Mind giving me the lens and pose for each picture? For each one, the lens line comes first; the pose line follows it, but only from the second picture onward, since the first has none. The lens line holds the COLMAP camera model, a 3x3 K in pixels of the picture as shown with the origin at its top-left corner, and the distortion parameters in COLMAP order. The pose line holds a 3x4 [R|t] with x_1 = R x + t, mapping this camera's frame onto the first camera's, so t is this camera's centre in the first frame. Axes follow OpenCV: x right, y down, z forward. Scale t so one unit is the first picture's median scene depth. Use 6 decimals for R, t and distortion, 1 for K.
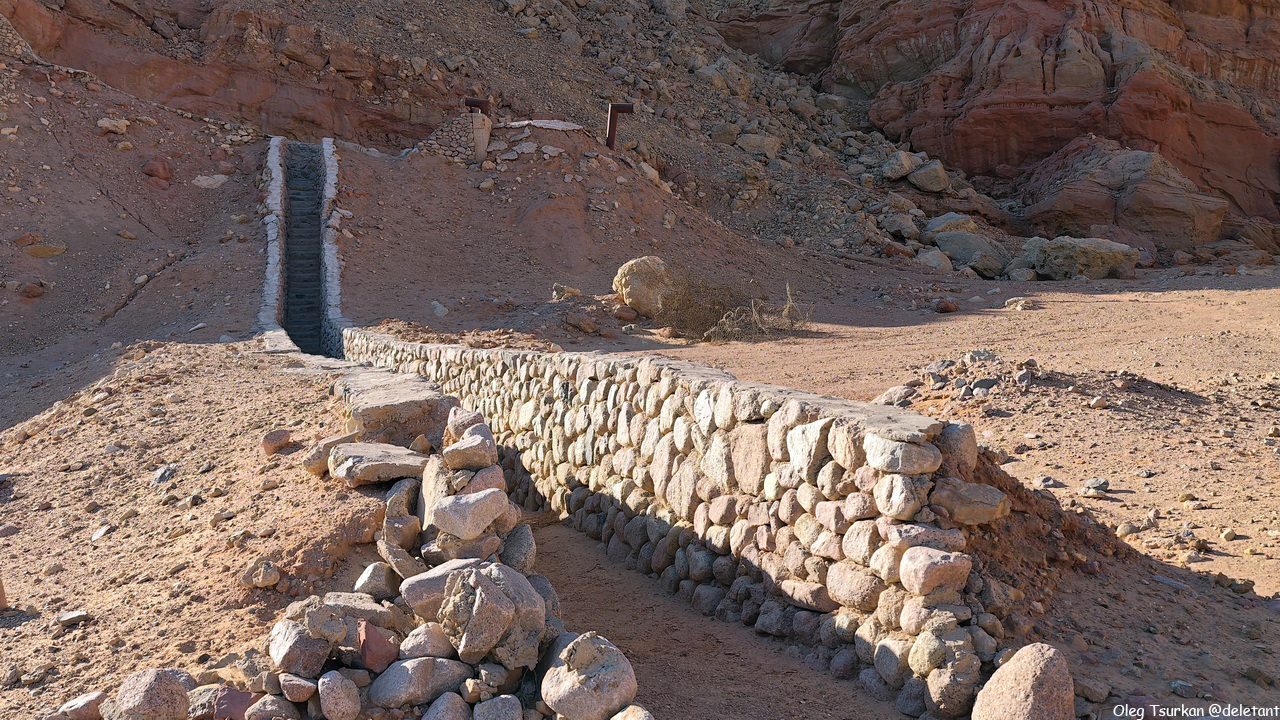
lens RADIAL K [[1272.4, 0, 603.0], [0, 1272.4, 374.0], [0, 0, 1]] dist [0.094202, -0.146027]
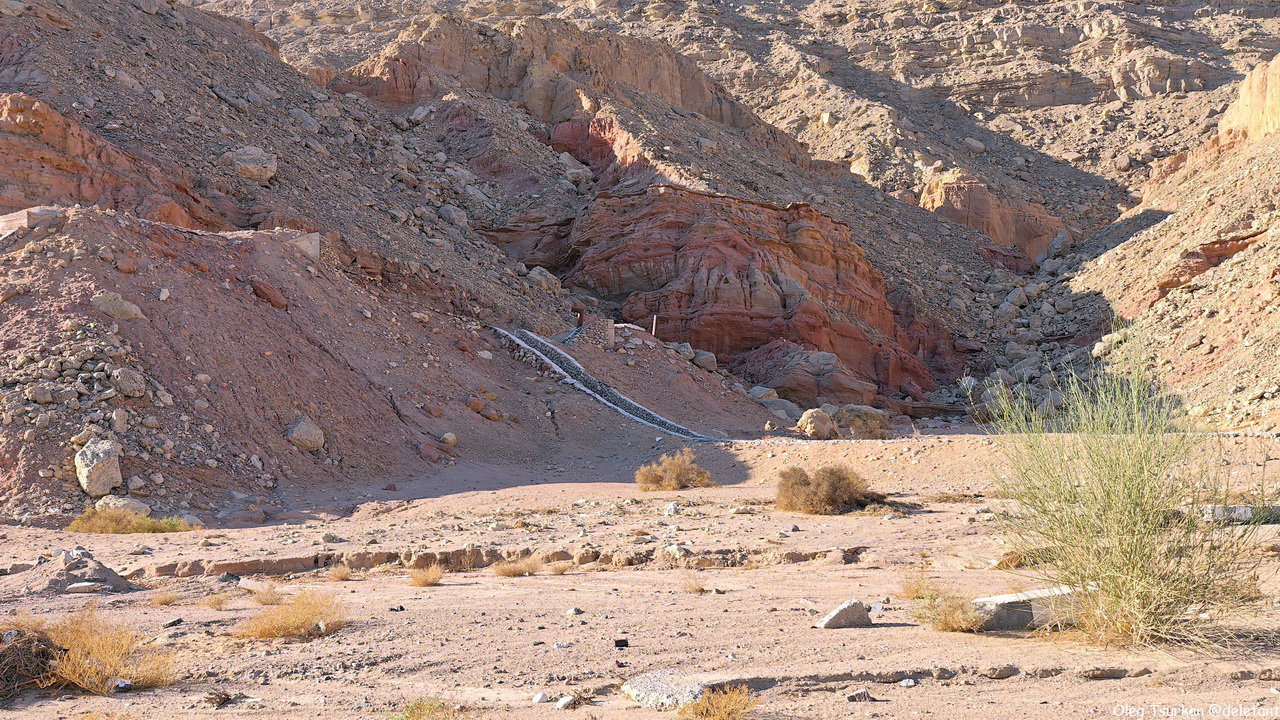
lens RADIAL K [[1272.4, 0, 603.0], [0, 1272.4, 374.0], [0, 0, 1]] dist [0.094202, -0.146027]
pose [[0.895744, 0.039697, 0.442795, -0.474077], [0.014778, 0.992796, -0.118899, 0.035319], [-0.444325, 0.113047, 0.888705, -0.257959]]
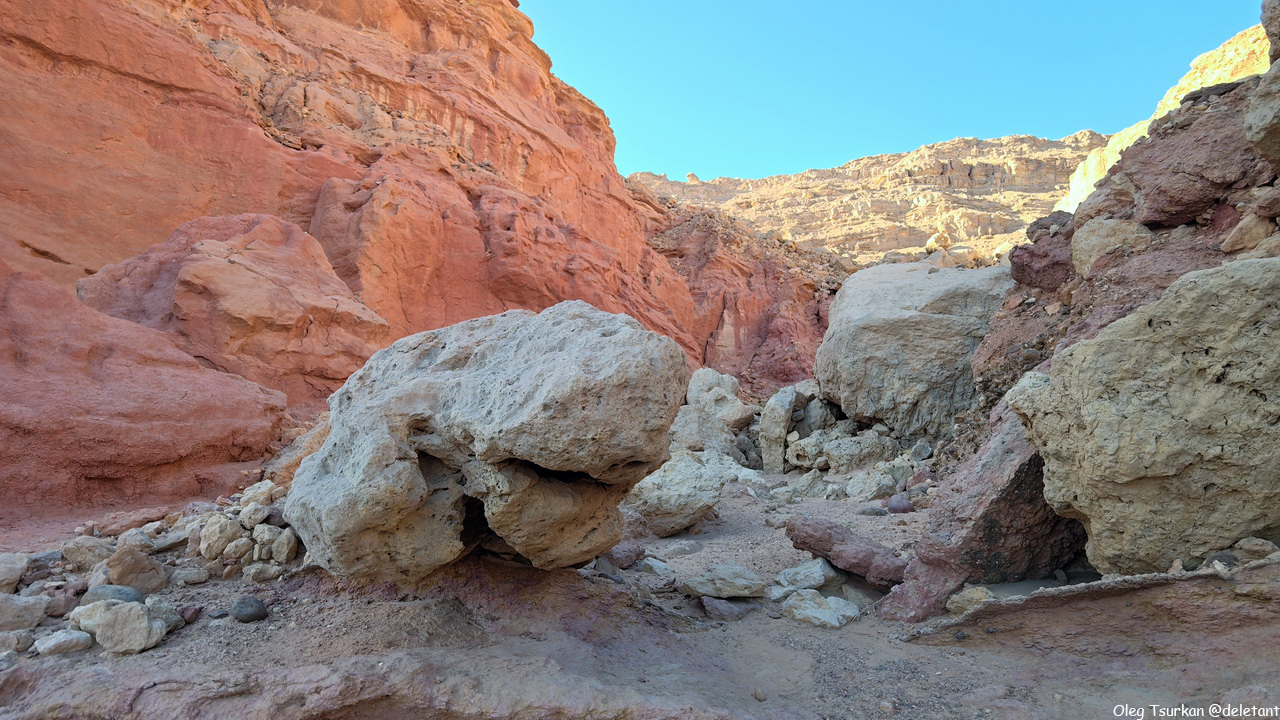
lens RADIAL K [[698.7, 0, 640.0], [0, 698.7, 360.0], [0, 0, 1]] dist [0.000872, 0.001218]
pose [[0.901977, 0.072935, 0.425579, 0.510863], [0.041024, 0.966697, -0.252616, -0.097505], [-0.429831, 0.245313, 0.868946, 0.830038]]
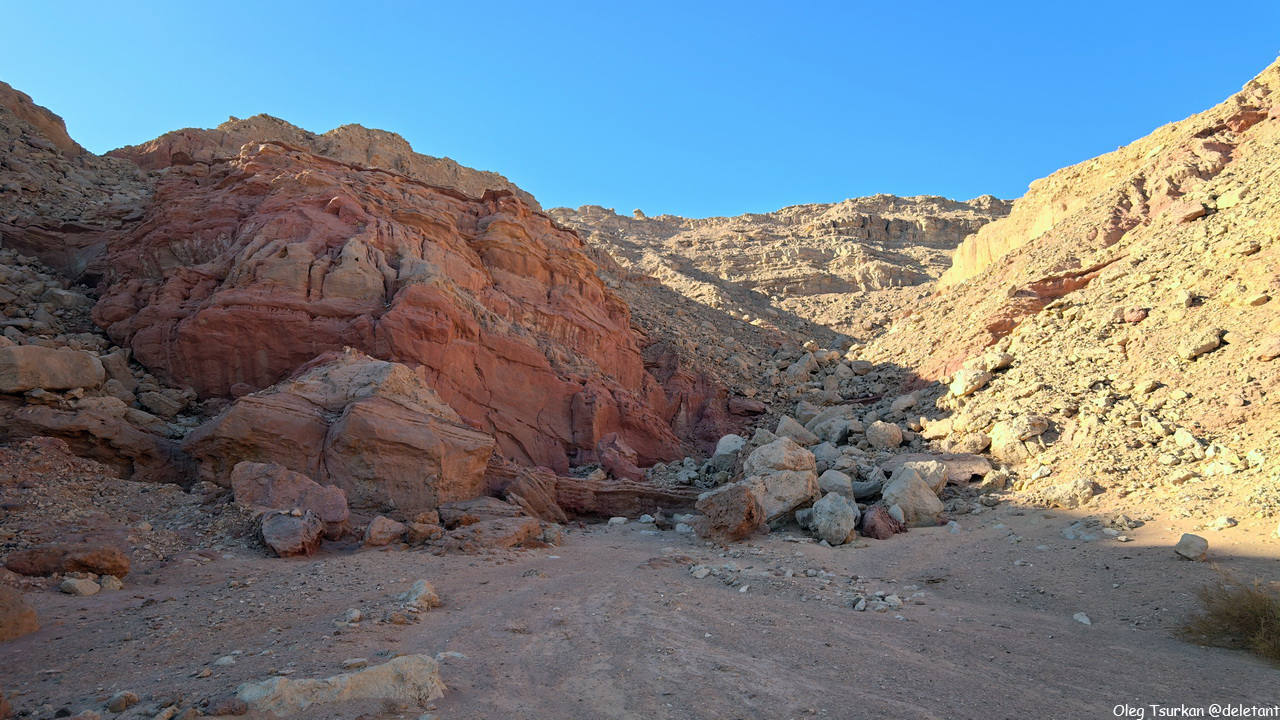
lens RADIAL K [[698.7, 0, 640.0], [0, 698.7, 360.0], [0, 0, 1]] dist [0.000872, 0.001218]
pose [[0.854921, 0.121538, 0.504320, 0.305224], [0.024860, 0.961452, -0.273846, -0.060463], [-0.518163, 0.246654, 0.818944, 0.551558]]
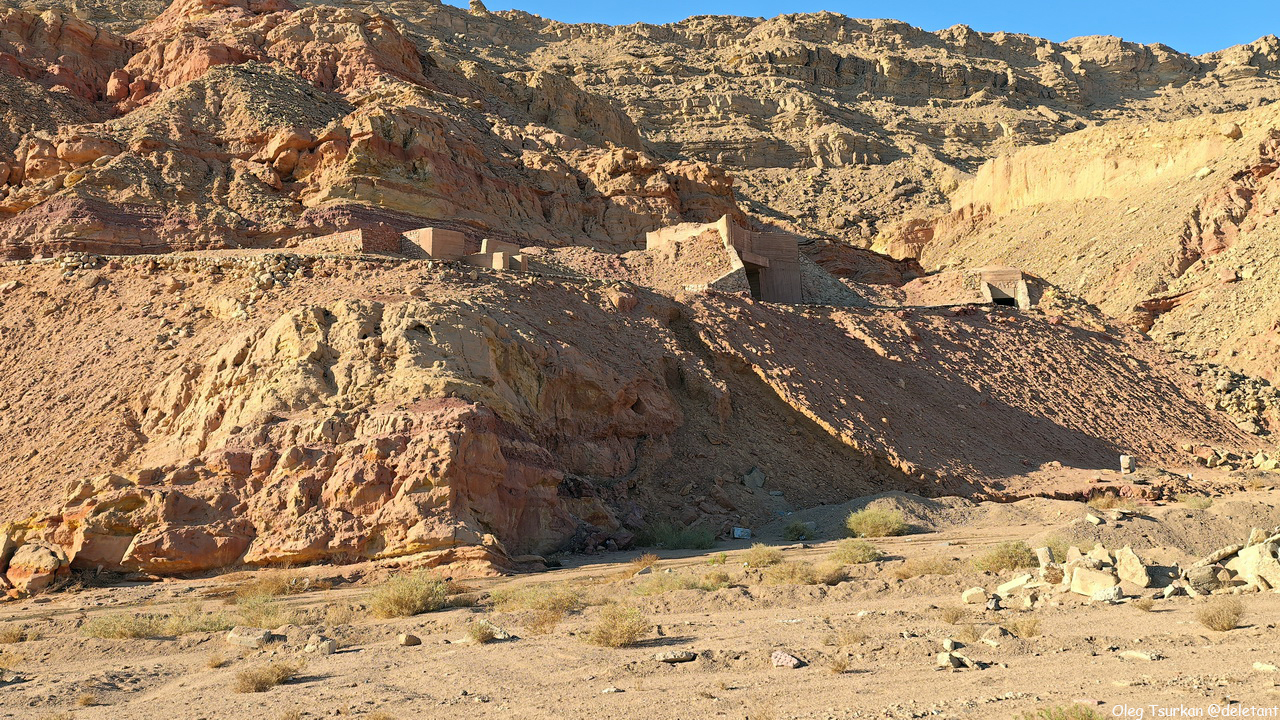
lens RADIAL K [[1272.4, 0, 603.0], [0, 1272.4, 374.0], [0, 0, 1]] dist [0.094202, -0.146027]
pose [[0.689846, 0.062539, 0.721250, -1.393937], [0.044063, 0.990788, -0.128055, 0.059674], [-0.722614, 0.120119, 0.680735, 0.037562]]
